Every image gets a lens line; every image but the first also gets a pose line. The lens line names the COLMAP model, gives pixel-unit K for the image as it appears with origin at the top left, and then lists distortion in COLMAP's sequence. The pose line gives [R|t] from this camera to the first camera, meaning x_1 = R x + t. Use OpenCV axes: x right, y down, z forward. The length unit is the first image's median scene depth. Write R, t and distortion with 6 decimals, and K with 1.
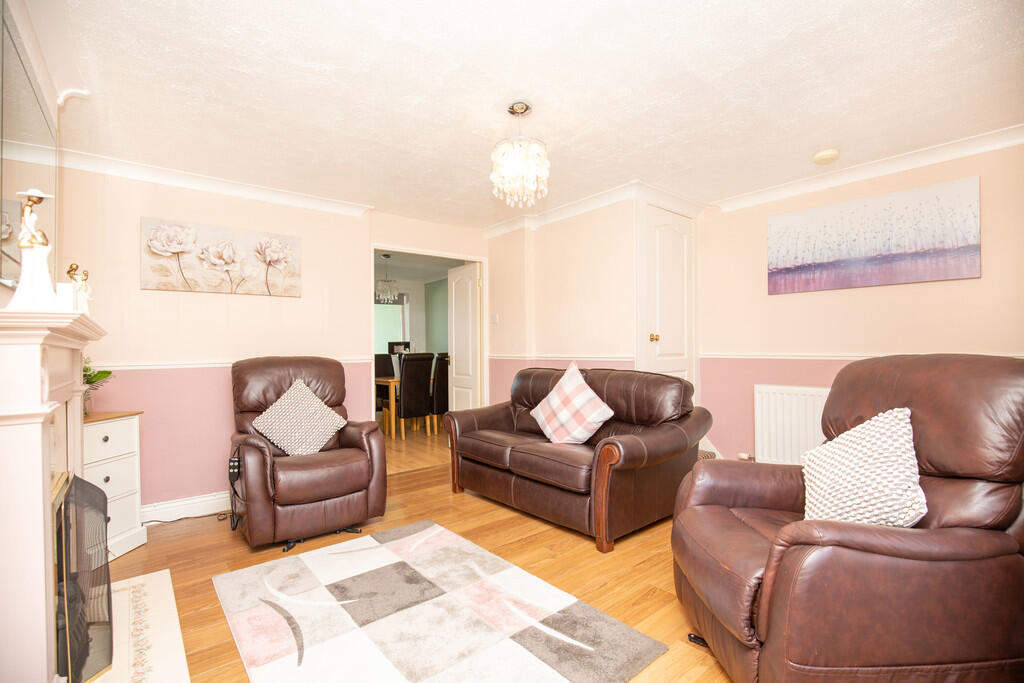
lens RADIAL K [[469.1, 0, 512.0], [0, 469.1, 341.5], [0, 0, 1]] dist [-0.000206, 0.000085]
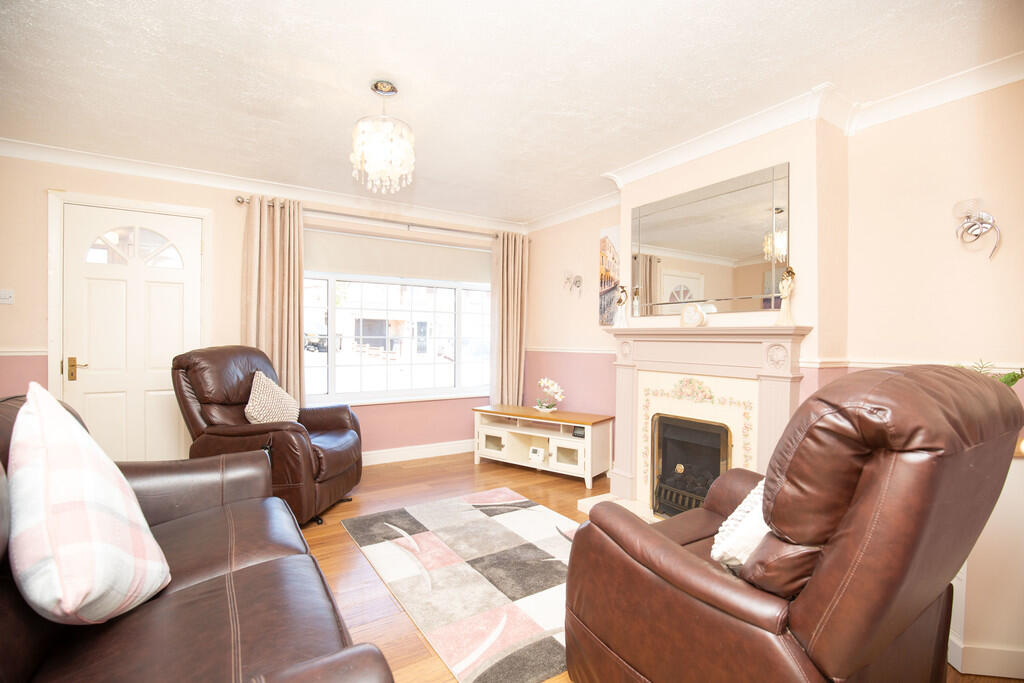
lens RADIAL K [[480.4, 0, 512.0], [0, 480.4, 341.5], [0, 0, 1]] dist [0.000386, 0.000089]
pose [[-0.994660, 0.002537, 0.103171, -0.244604], [0.001954, 0.999982, -0.005747, 0.014226], [-0.103184, -0.005515, -0.994647, 1.383492]]
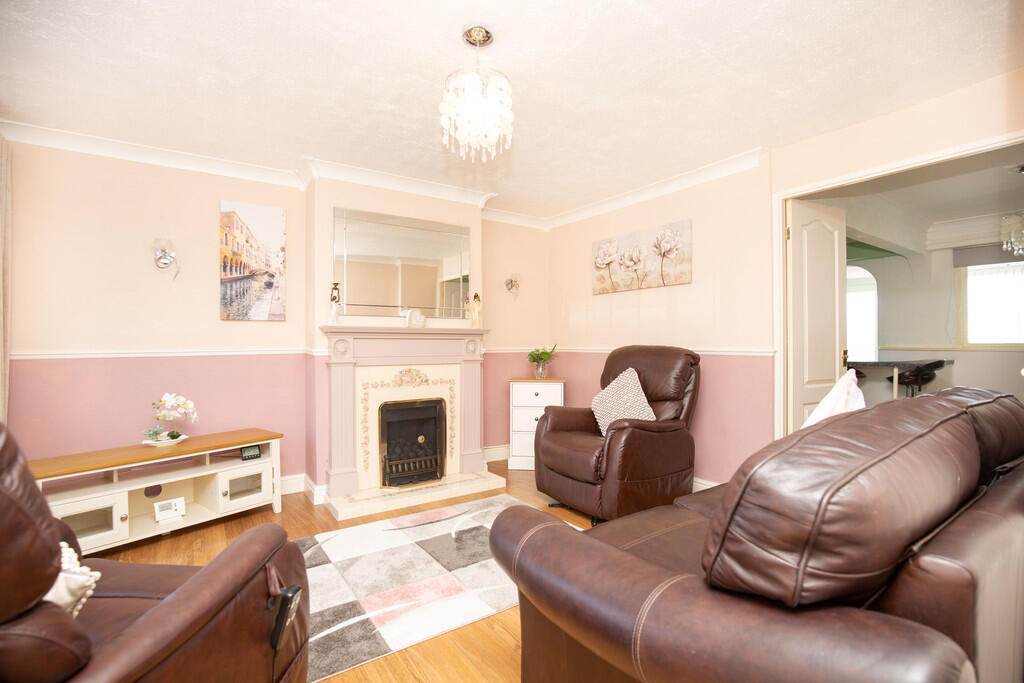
lens RADIAL K [[480.4, 0, 512.0], [0, 480.4, 341.5], [0, 0, 1]] dist [0.000386, 0.000089]
pose [[-0.074732, 0.007308, -0.997177, 0.593724], [0.014540, 0.999875, 0.006238, 0.012487], [0.997098, -0.014033, -0.074828, 0.795363]]
